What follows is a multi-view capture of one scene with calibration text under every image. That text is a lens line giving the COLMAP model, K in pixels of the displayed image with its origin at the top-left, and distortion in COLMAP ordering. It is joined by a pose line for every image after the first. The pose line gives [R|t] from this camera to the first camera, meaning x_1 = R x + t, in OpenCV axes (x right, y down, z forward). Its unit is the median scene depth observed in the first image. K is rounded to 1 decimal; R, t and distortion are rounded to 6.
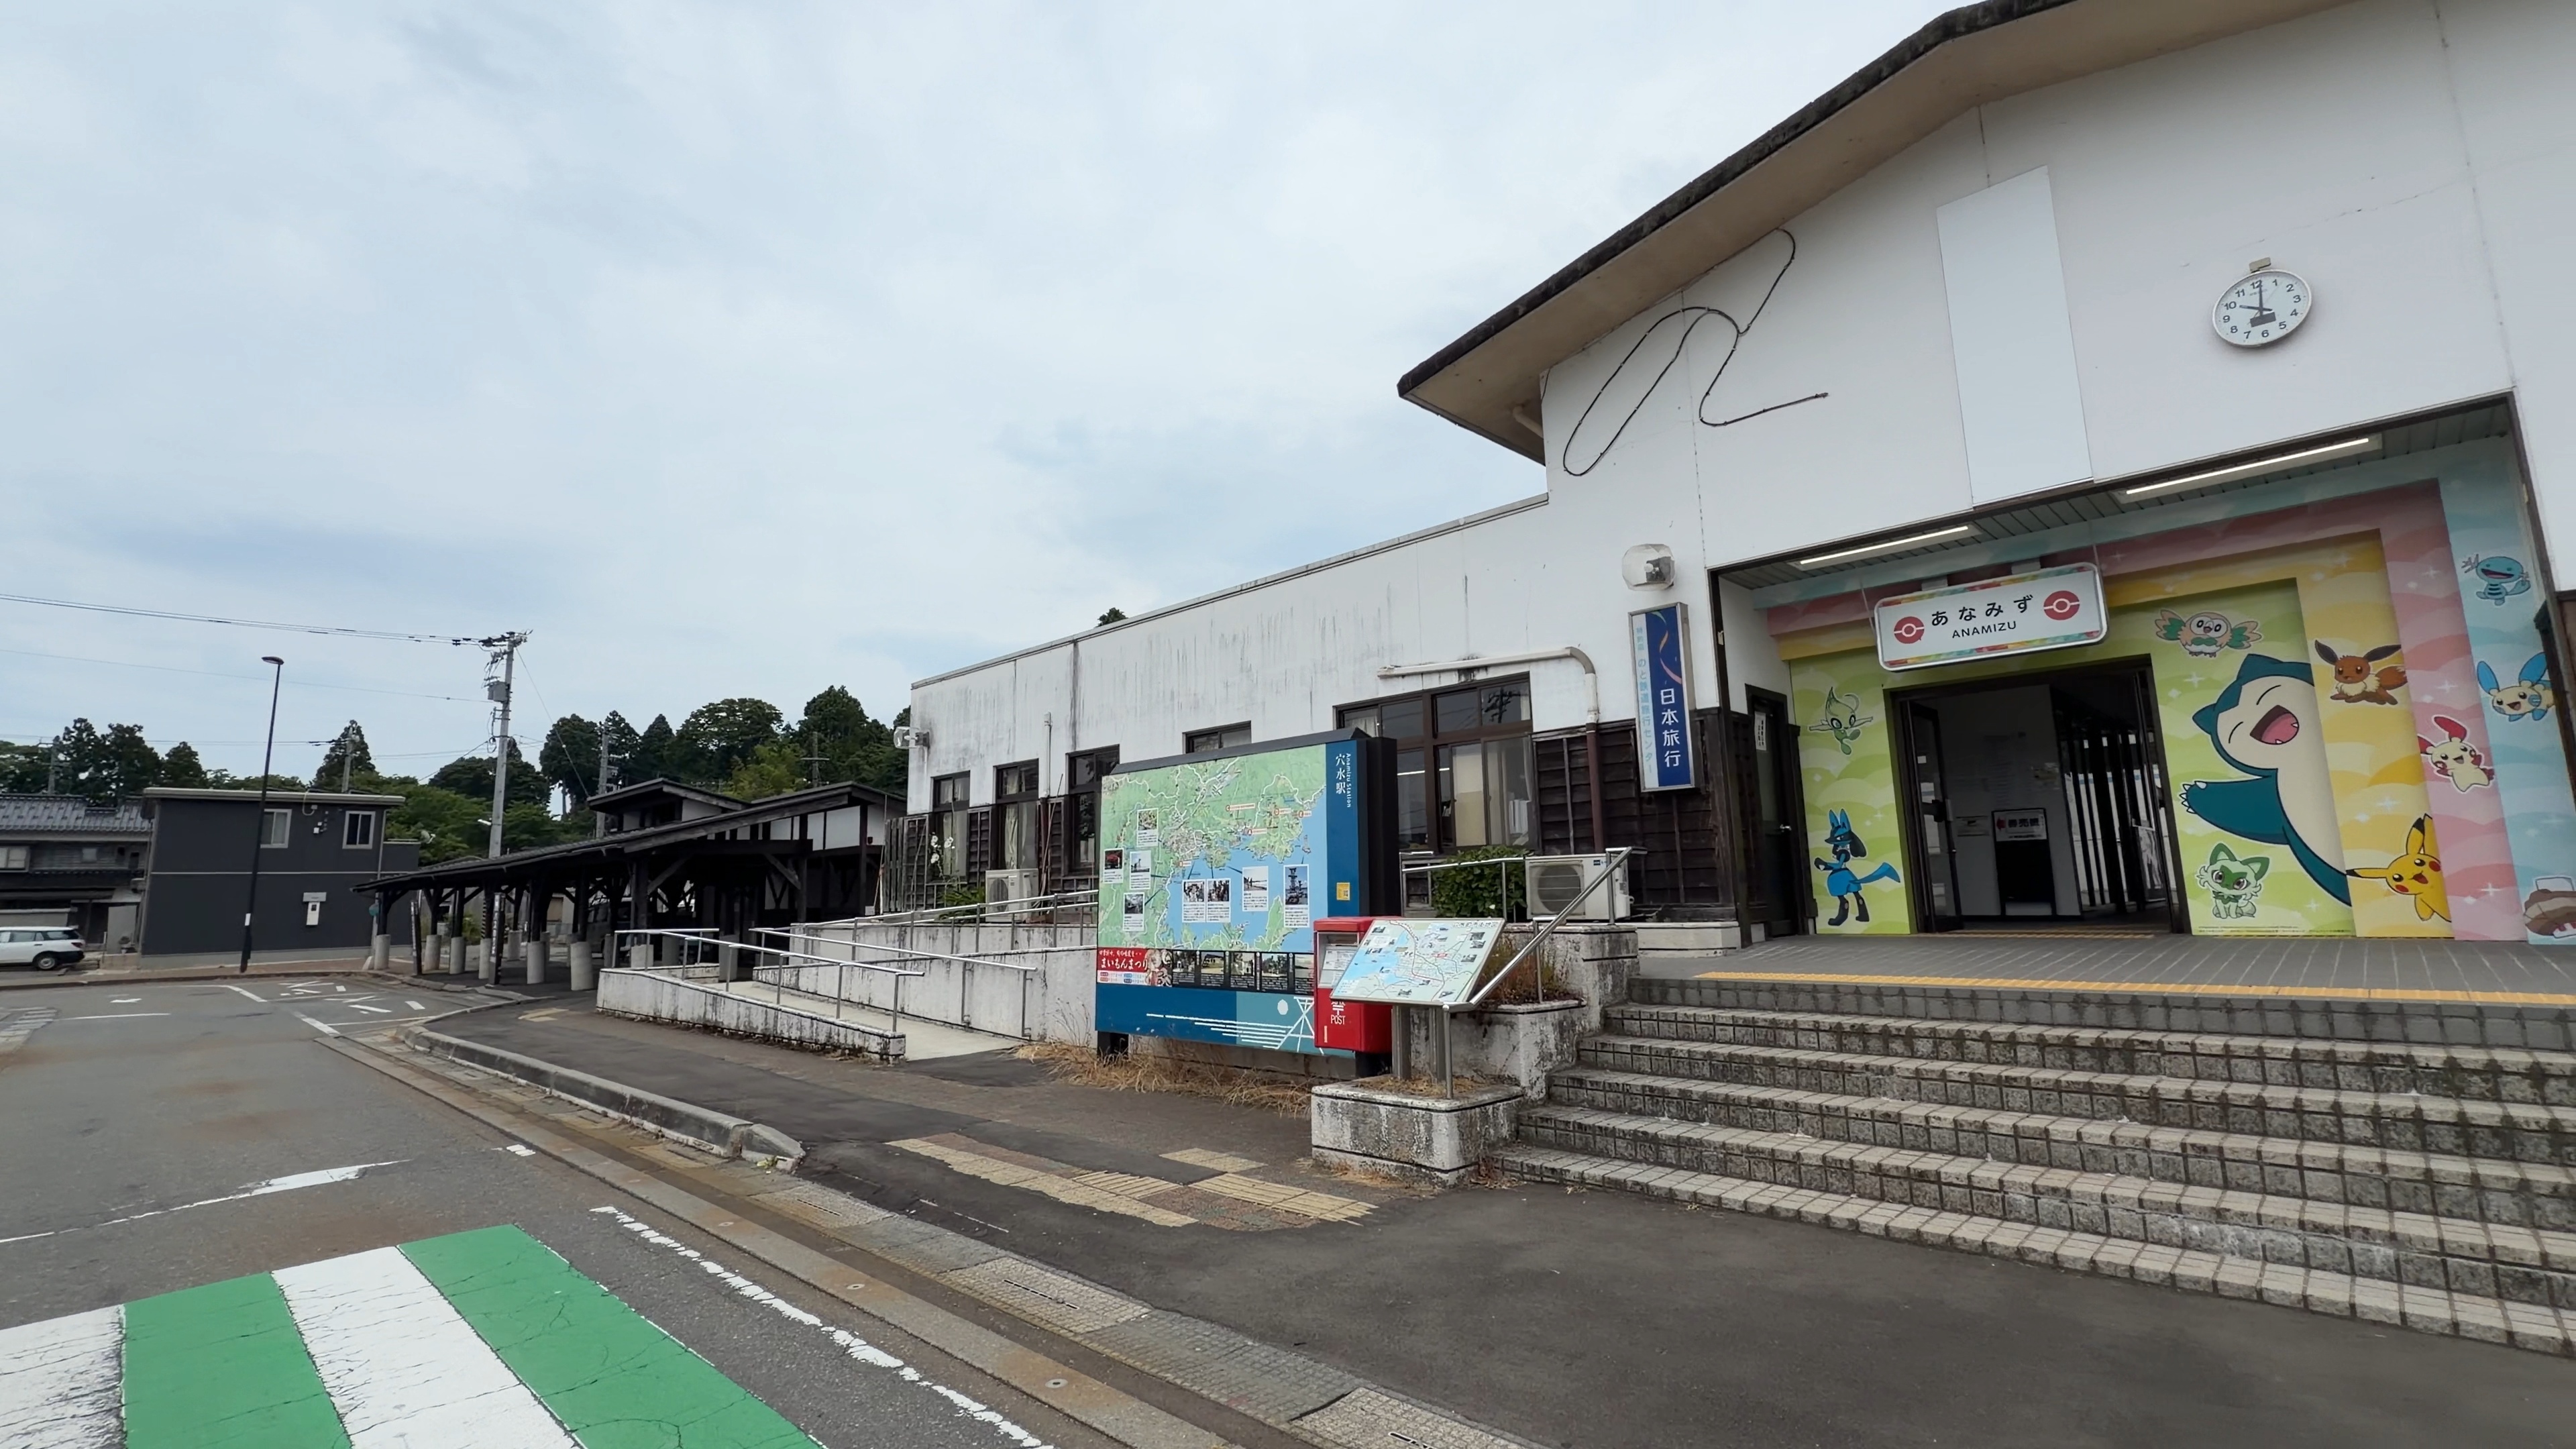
lens RADIAL K [[1123.3, 0, 1288.0], [0, 1123.3, 724.5], [0, 0, 1]] dist [0.000783, -0.000495]
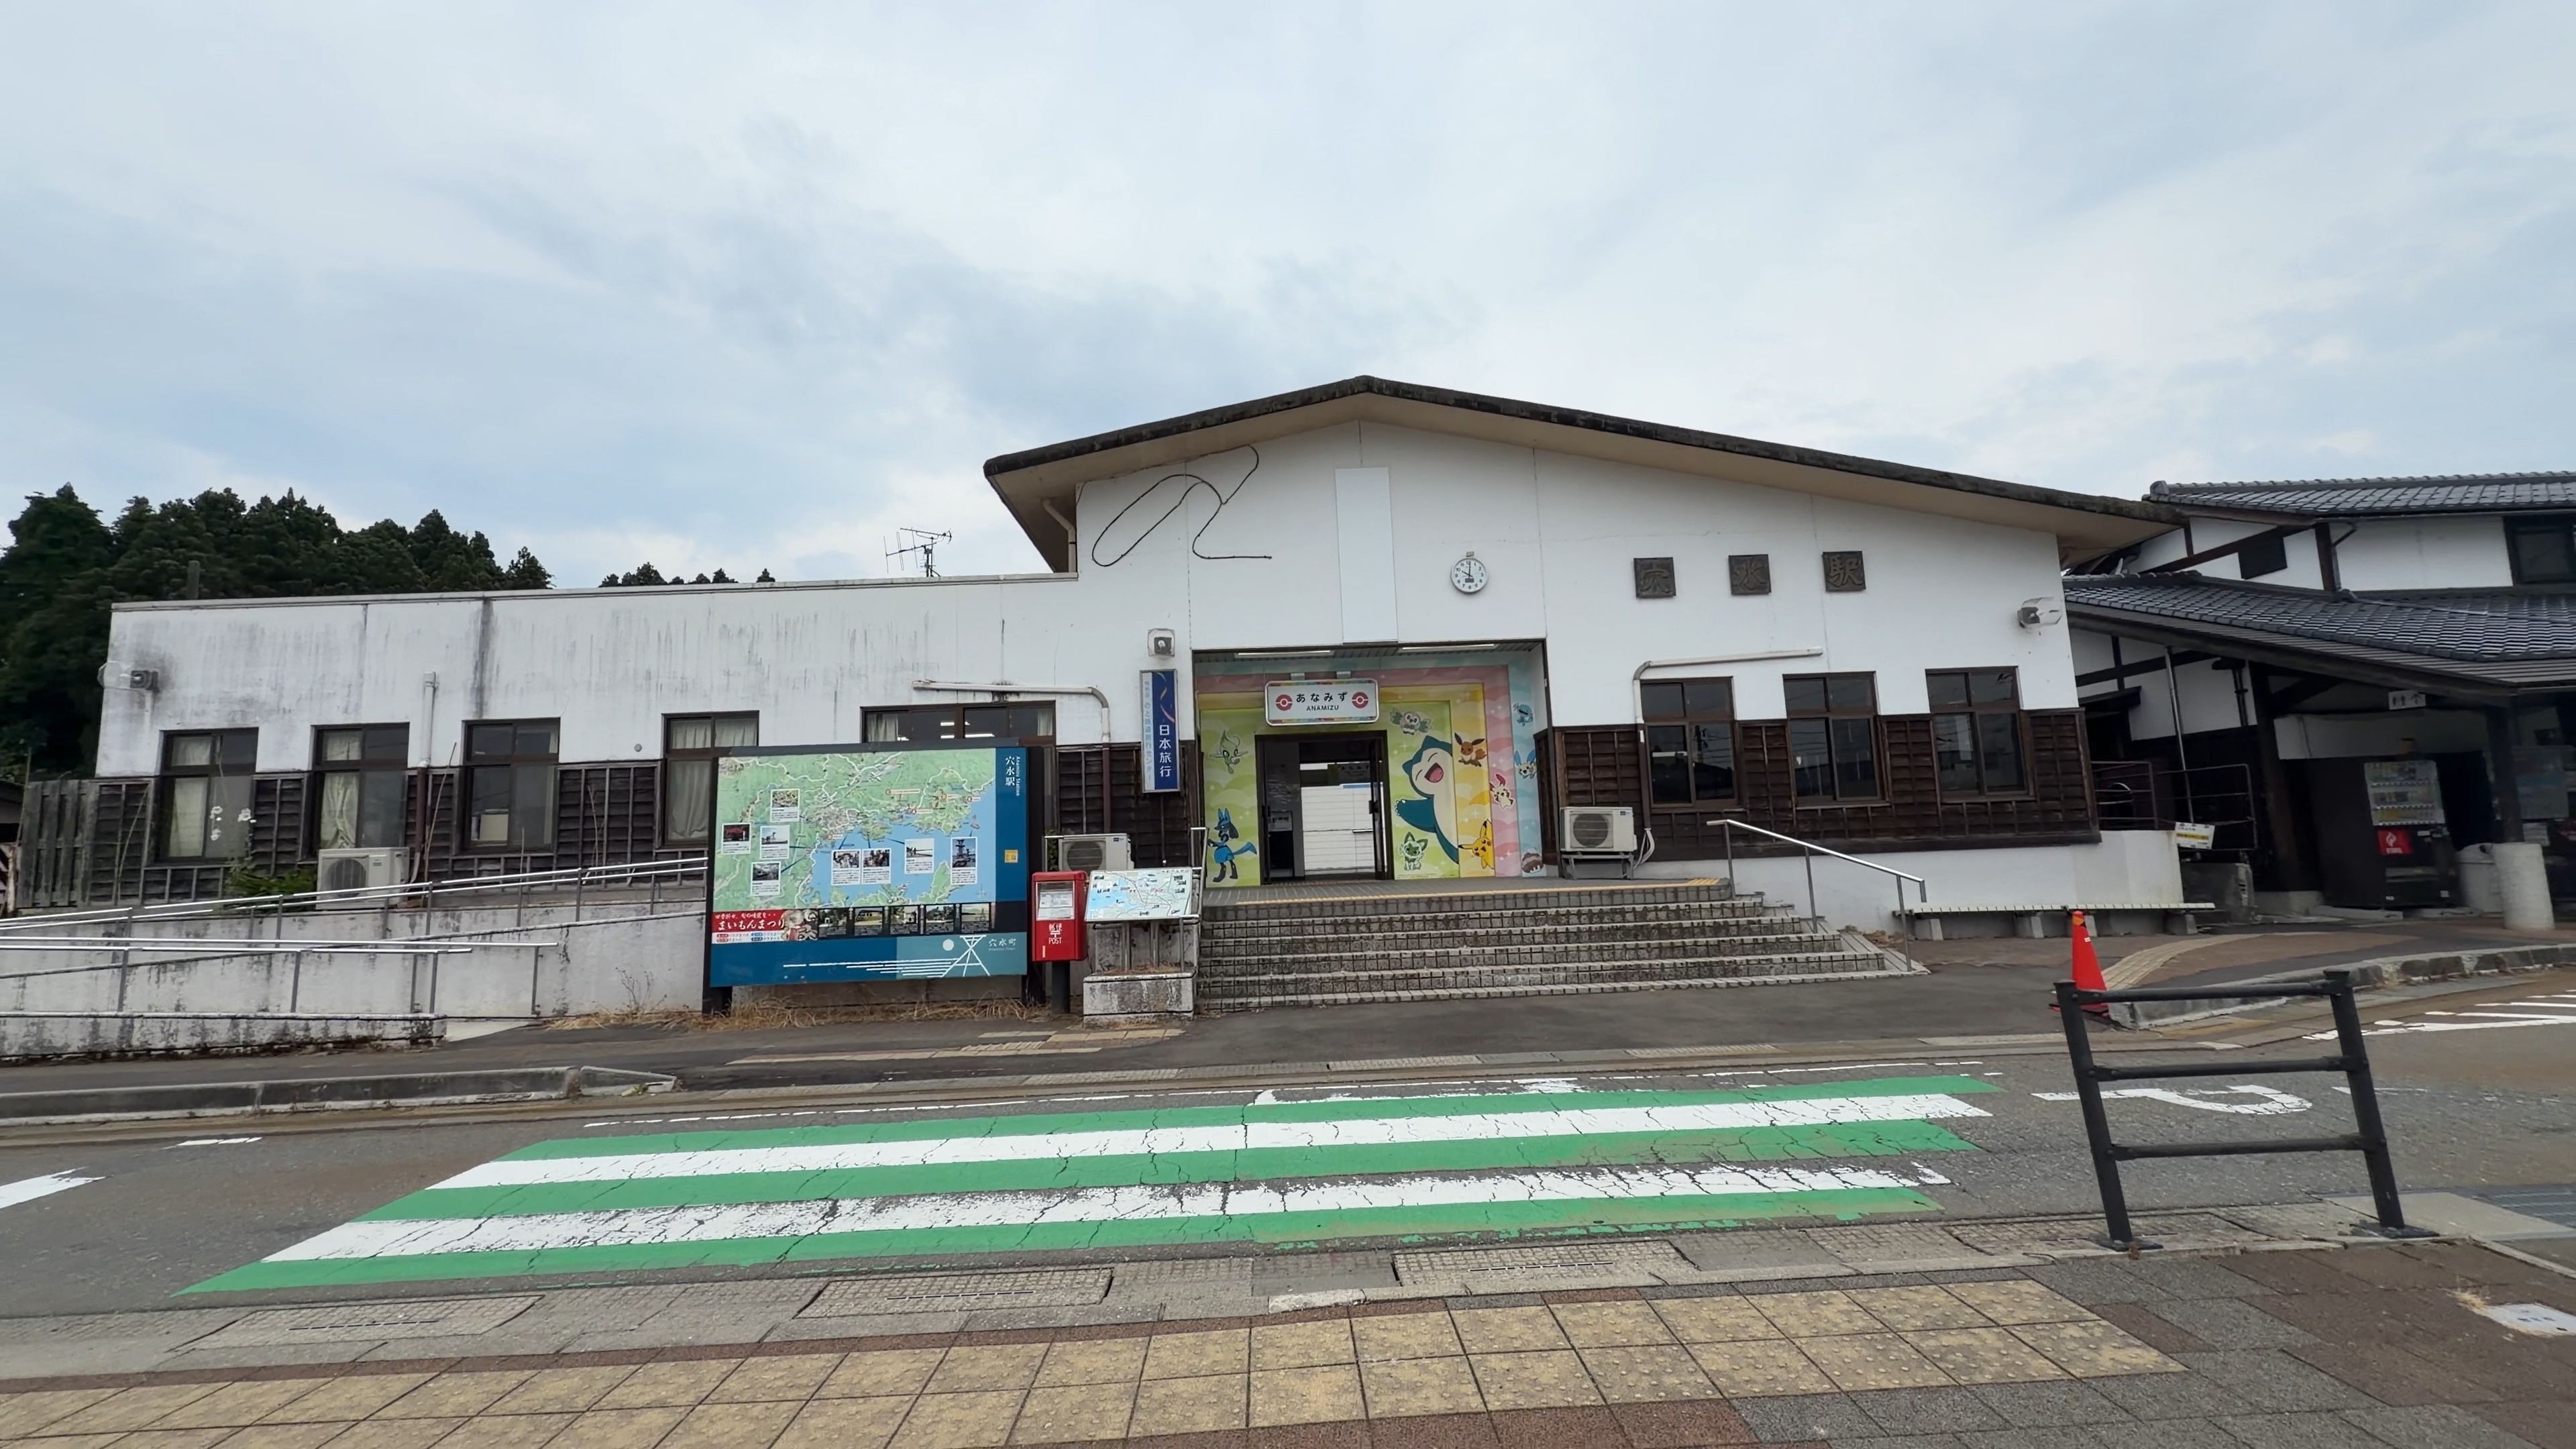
lens RADIAL K [[1123.3, 0, 1288.0], [0, 1123.3, 724.5], [0, 0, 1]] dist [0.000783, -0.000495]
pose [[0.702274, 0.084032, 0.706930, -0.619153], [-0.086168, 0.995742, -0.032763, 0.002660], [-0.706673, -0.037906, 0.706524, -0.185654]]
